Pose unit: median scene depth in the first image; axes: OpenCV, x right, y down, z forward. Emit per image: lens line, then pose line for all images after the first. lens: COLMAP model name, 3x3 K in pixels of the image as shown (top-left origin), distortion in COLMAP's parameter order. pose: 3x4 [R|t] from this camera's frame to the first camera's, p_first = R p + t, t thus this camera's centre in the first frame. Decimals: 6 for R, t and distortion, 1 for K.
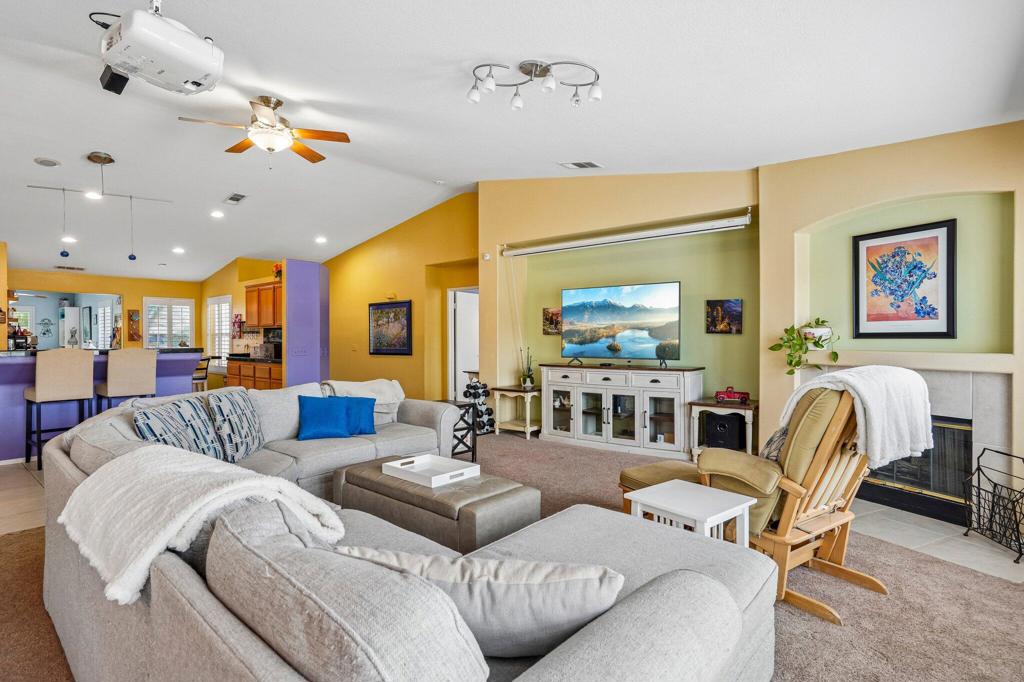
lens RADIAL K [[502.5, 0, 512.5], [0, 502.5, 342.4], [0, 0, 1]] dist [-0.054530, 0.024856]
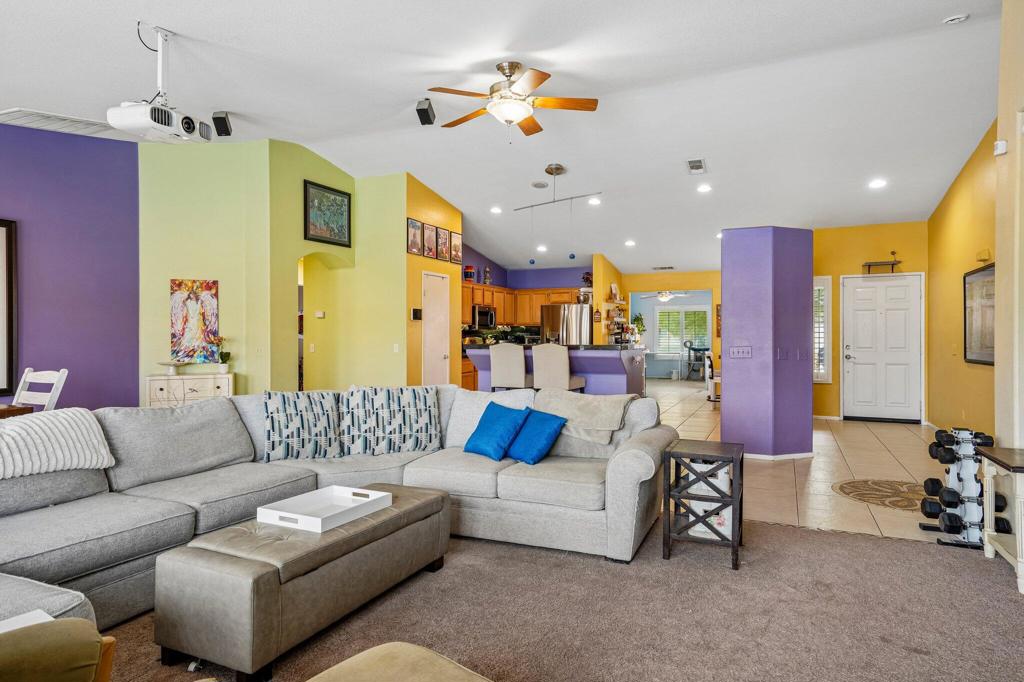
lens RADIAL K [[601.7, 0, 512.0], [0, 601.7, 341.0], [0, 0, 1]] dist [0.050162, 0.000055]
pose [[0.271793, 0.008140, -0.962321, 0.481736], [-0.004375, 0.999964, 0.007222, -0.004897], [0.962346, 0.002248, 0.271819, 0.606701]]
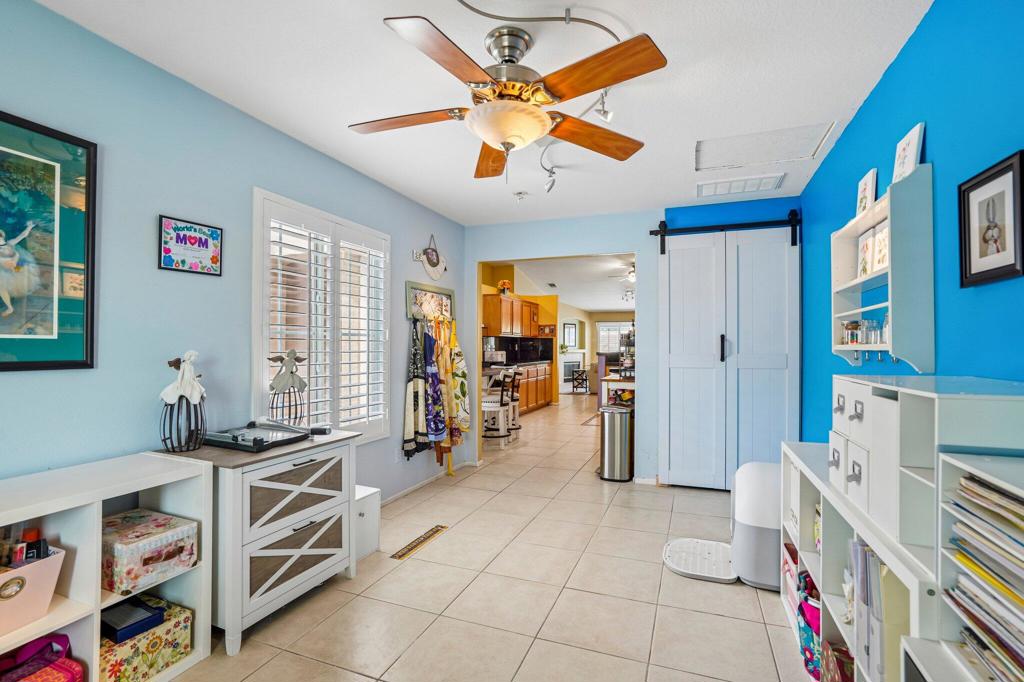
lens RADIAL K [[479.8, 0, 512.7], [0, 479.8, 342.1], [0, 0, 1]] dist [-0.001623, 0.000692]
pose [[-0.332785, 0.006722, 0.942979, -2.493392], [0.003116, 0.999977, -0.006029, -0.018229], [-0.942997, 0.000932, -0.332799, 2.236510]]
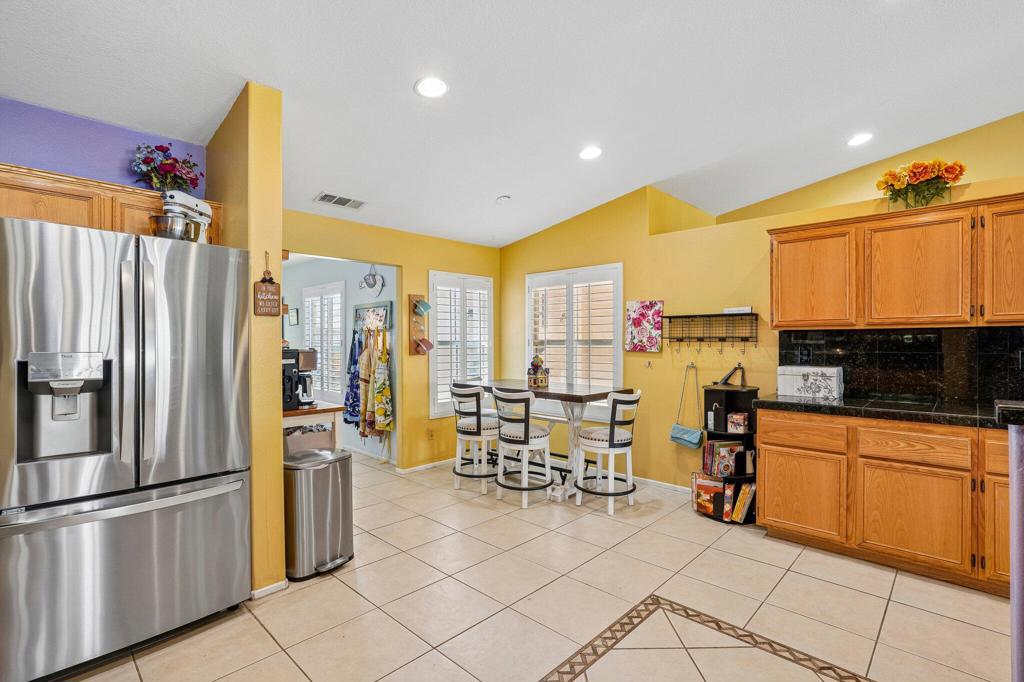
lens RADIAL K [[479.8, 0, 512.7], [0, 479.8, 342.1], [0, 0, 1]] dist [-0.001623, 0.000692]
pose [[0.998751, 0.002067, -0.049931, -1.251531], [-0.002403, 0.999975, -0.006680, -0.028429], [0.049916, 0.006792, 0.998730, 0.999339]]
